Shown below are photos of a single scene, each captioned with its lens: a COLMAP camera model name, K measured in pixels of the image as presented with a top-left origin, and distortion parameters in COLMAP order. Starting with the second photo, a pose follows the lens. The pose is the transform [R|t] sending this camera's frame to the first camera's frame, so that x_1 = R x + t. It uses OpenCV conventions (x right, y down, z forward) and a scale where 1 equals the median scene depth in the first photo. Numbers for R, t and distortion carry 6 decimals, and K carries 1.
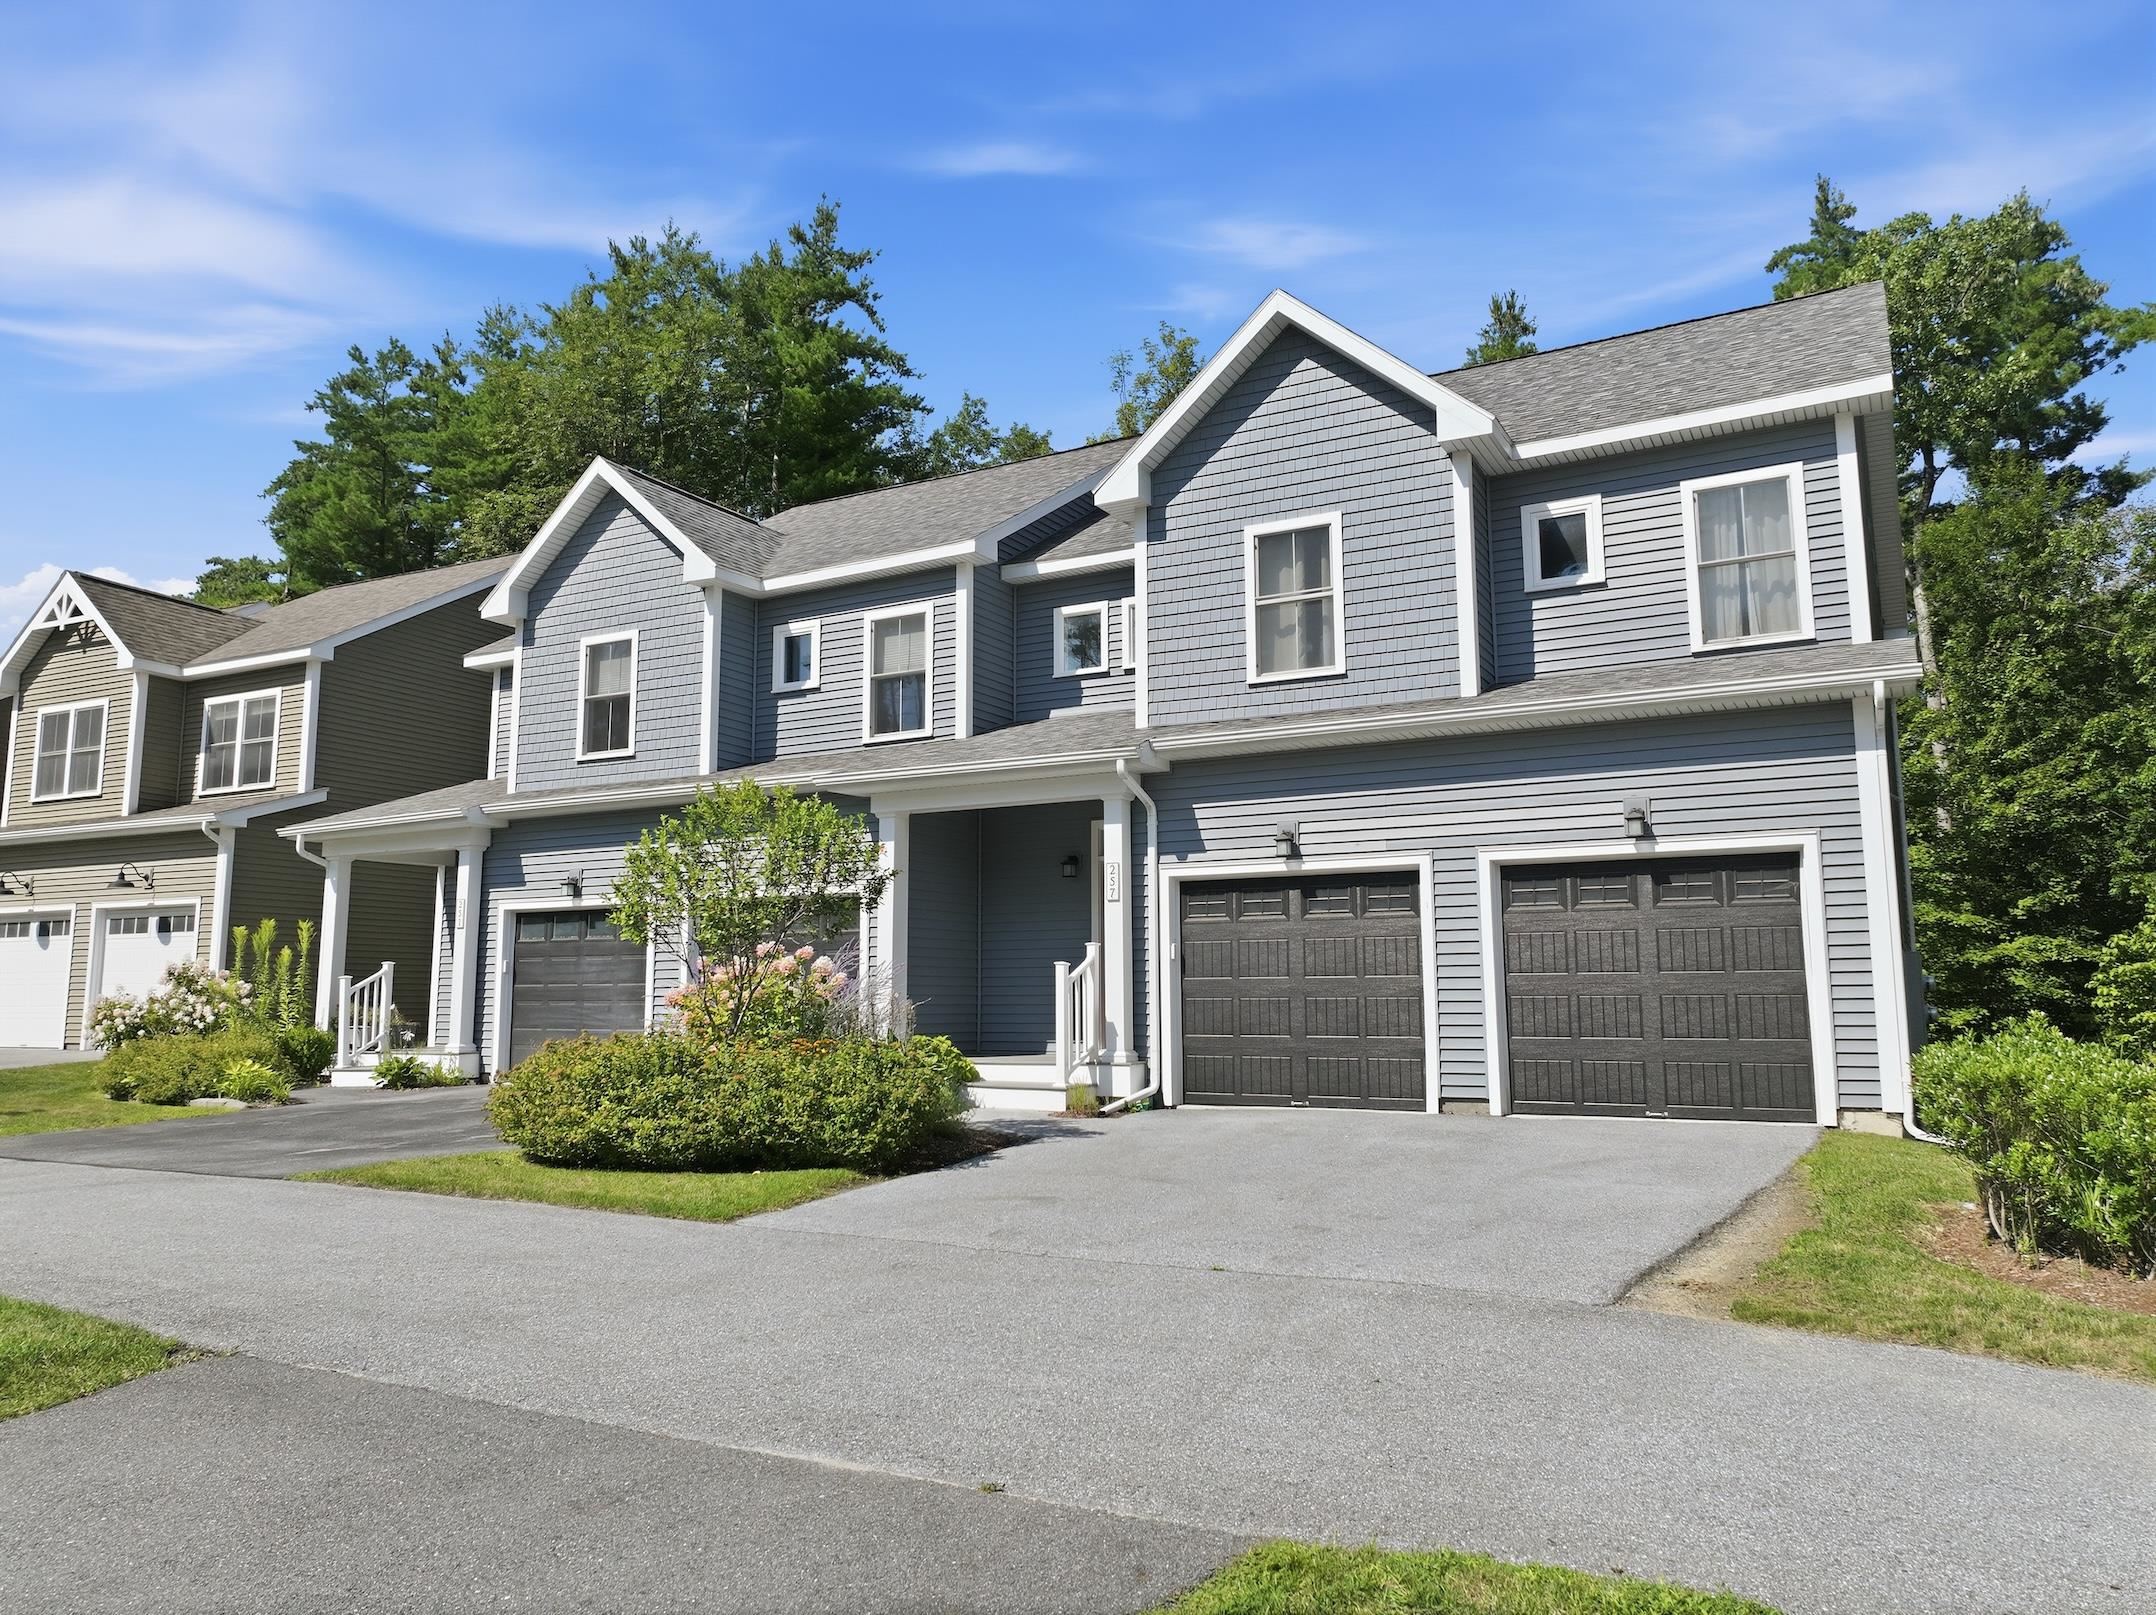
lens RADIAL K [[1514.1, 0, 1089.5], [0, 1514.1, 802.5], [0, 0, 1]] dist [0.016393, -0.010157]
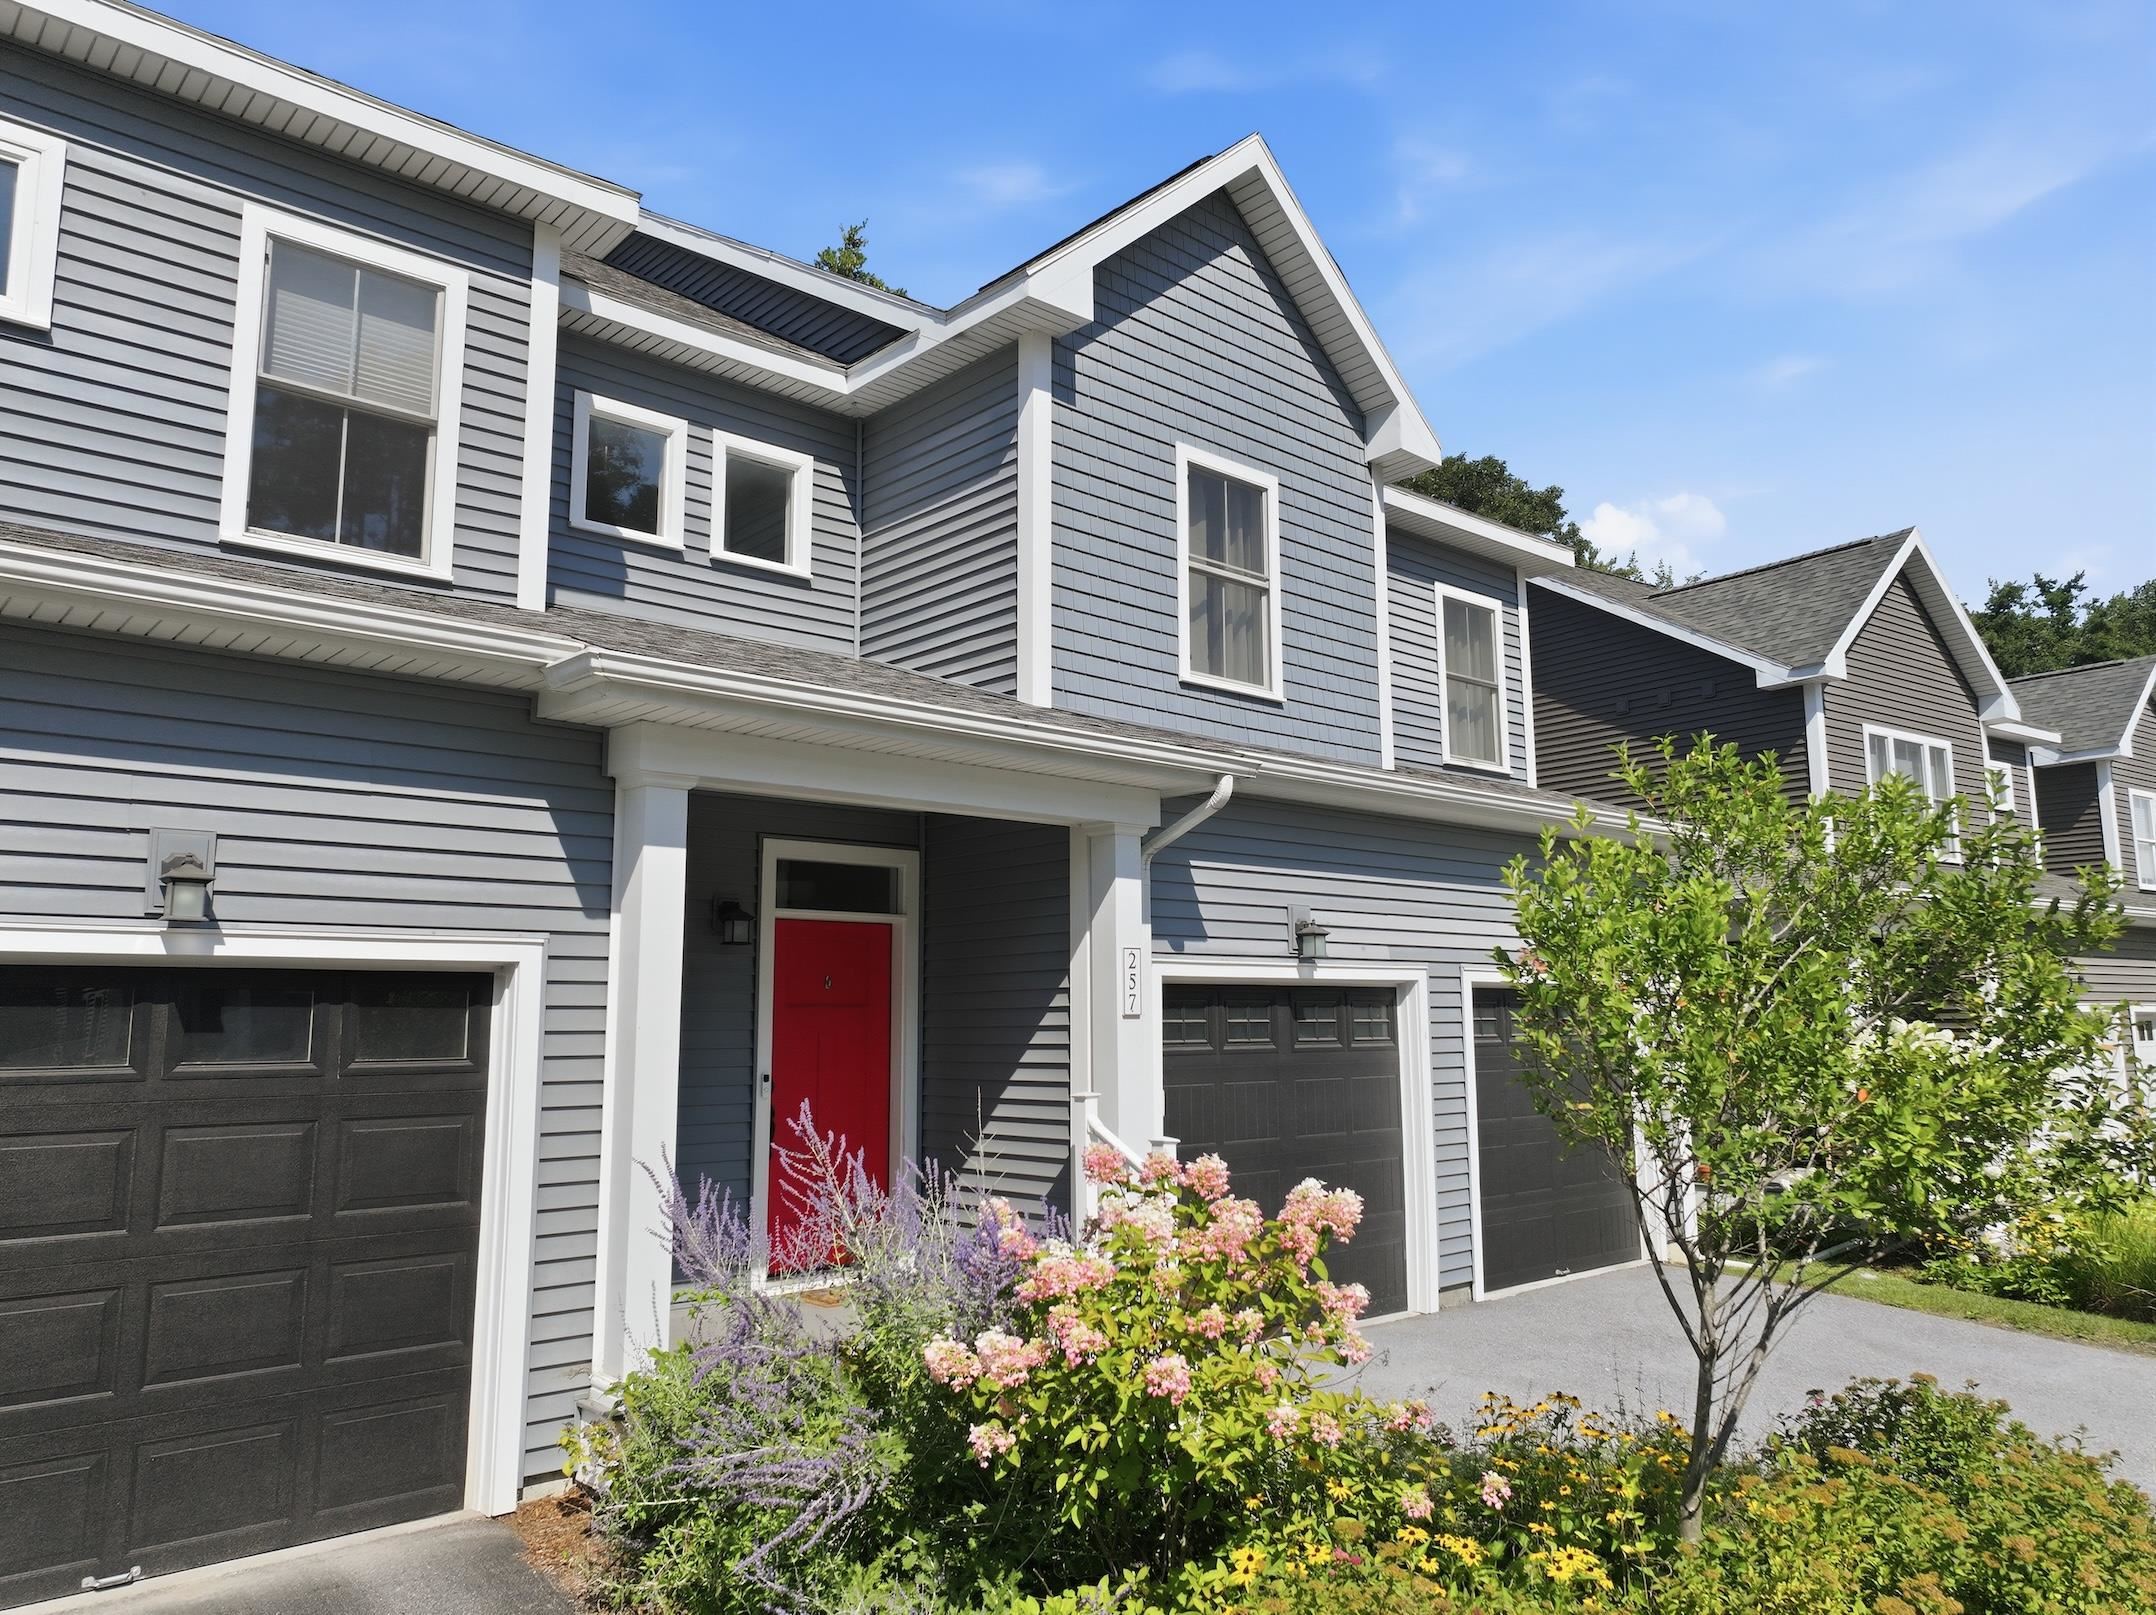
lens RADIAL K [[1514.1, 0, 1077.2], [0, 1514.1, 806.0], [0, 0, 1]] dist [0.016393, -0.010157]
pose [[0.326575, 0.133823, 0.935650, -0.491904], [-0.120831, 0.987715, -0.099095, 0.043242], [-0.937416, -0.080693, 0.338733, 0.782916]]
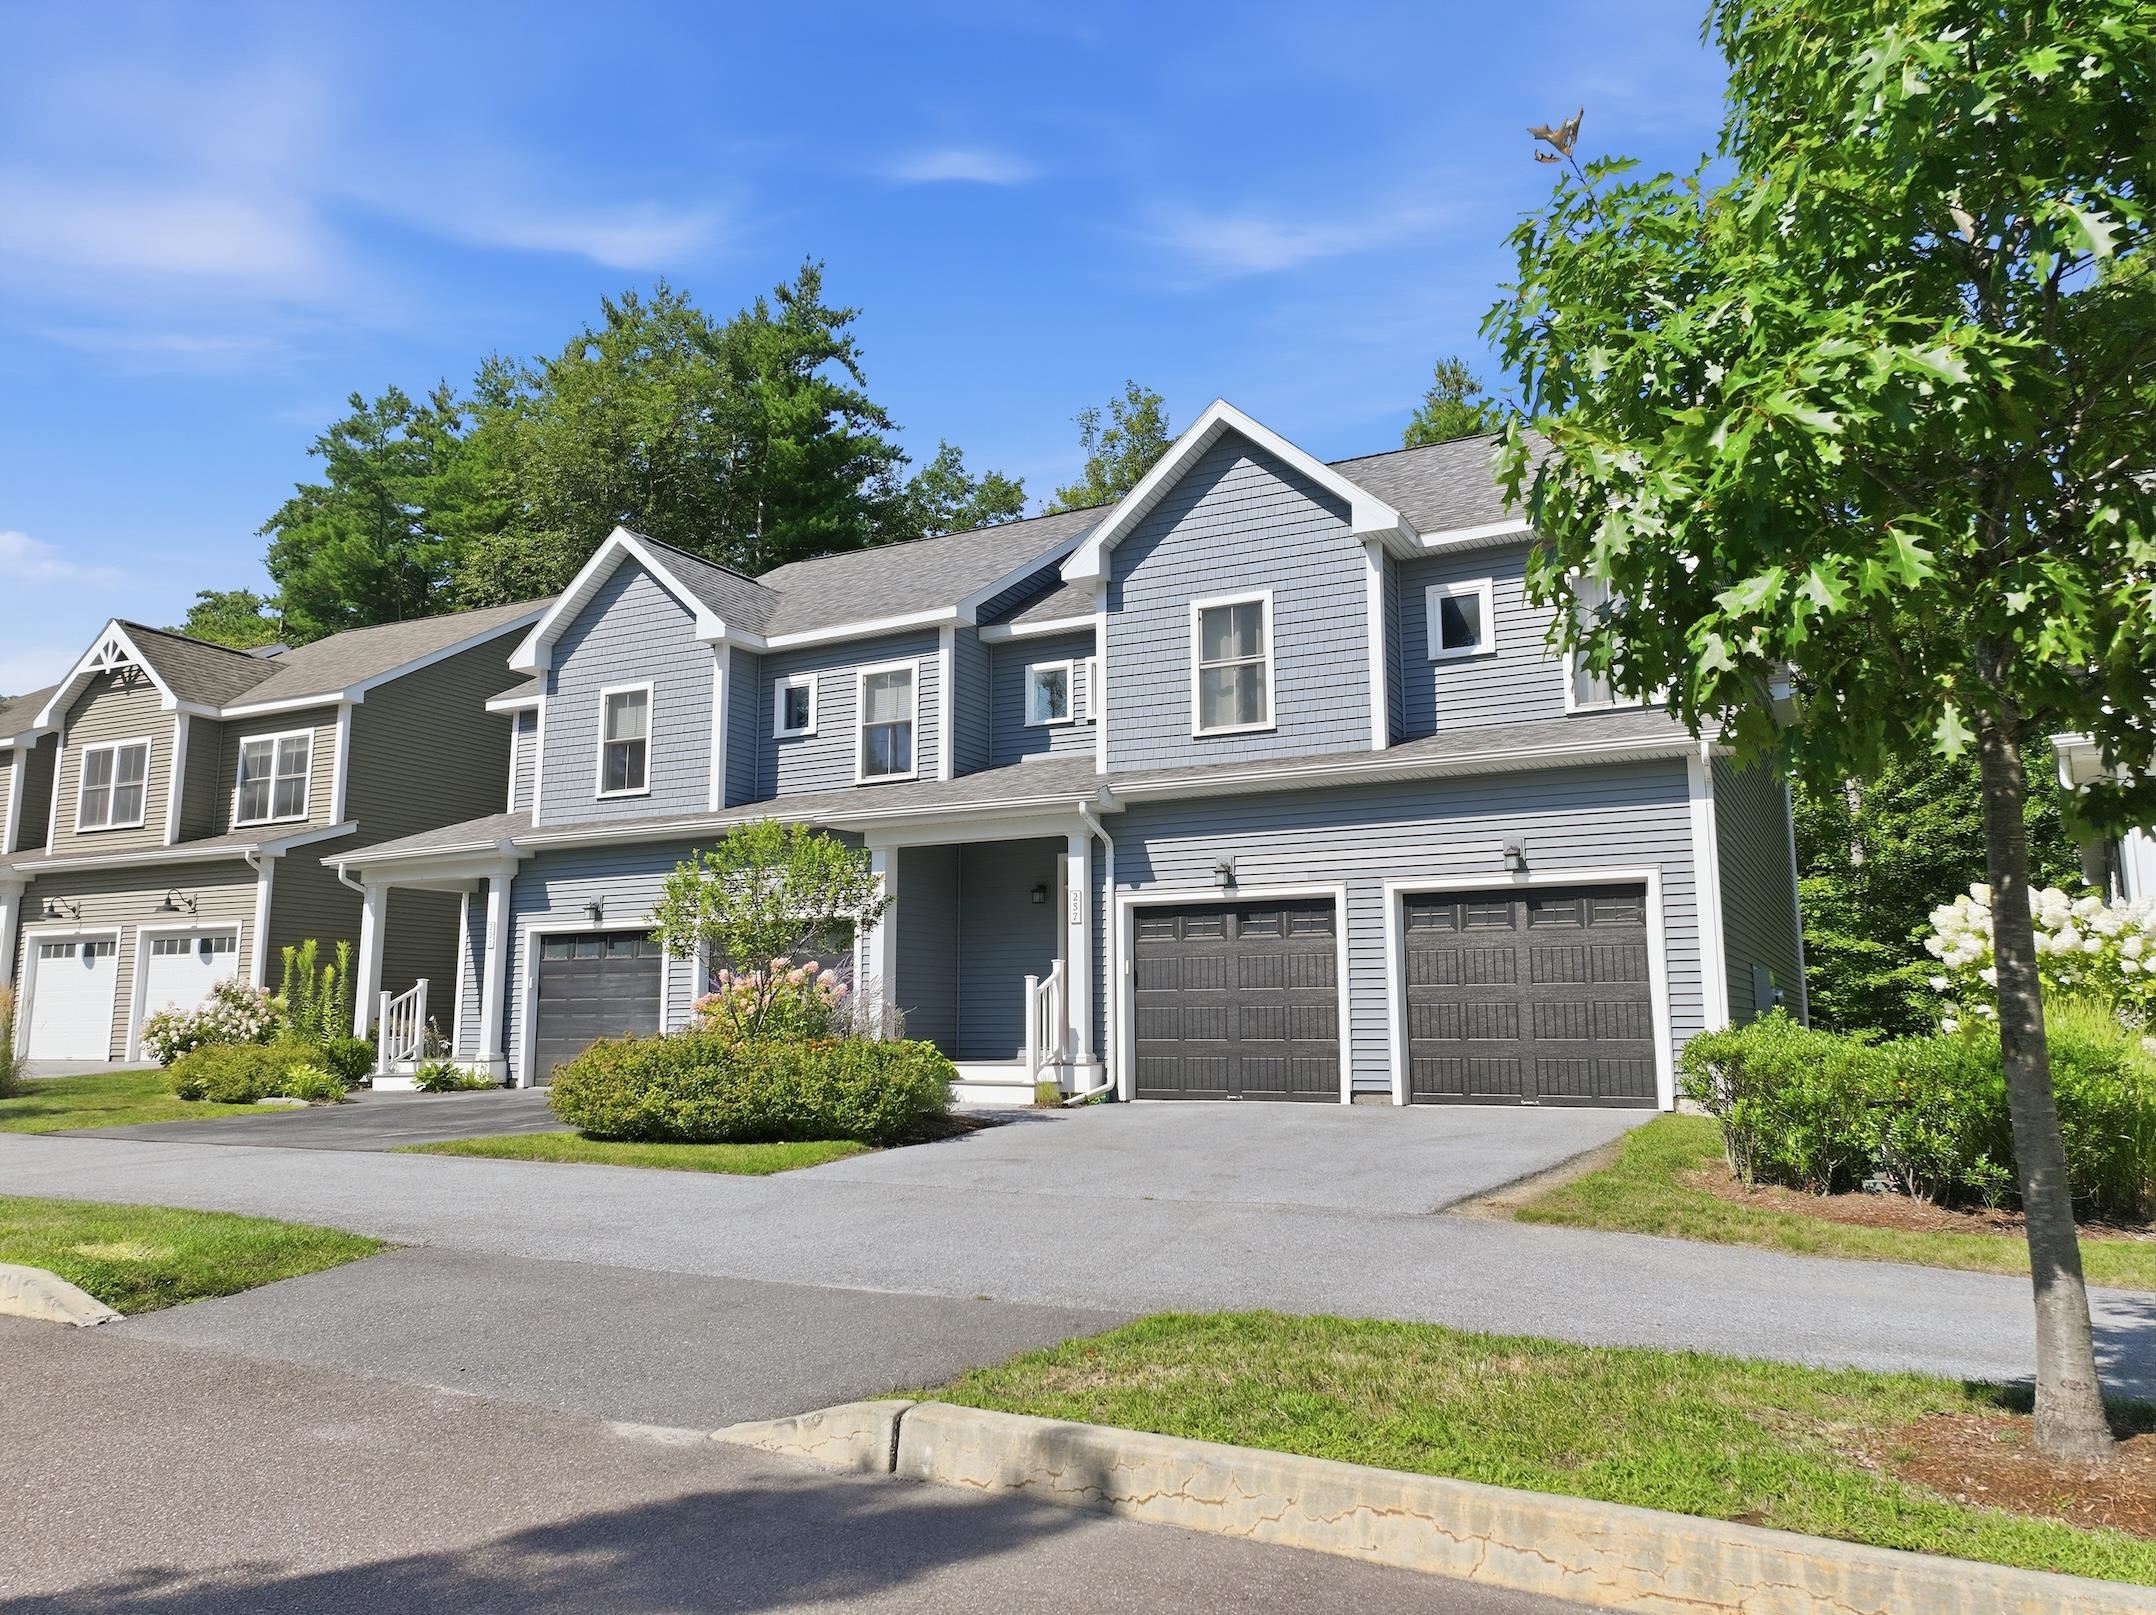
lens RADIAL K [[1514.1, 0, 1088.8], [0, 1514.1, 803.1], [0, 0, 1]] dist [0.016393, -0.010157]
pose [[0.999813, 0.003647, 0.018979, 0.002996], [-0.003294, 0.999821, -0.018610, -0.005297], [-0.019044, 0.018544, 0.999647, -0.150108]]
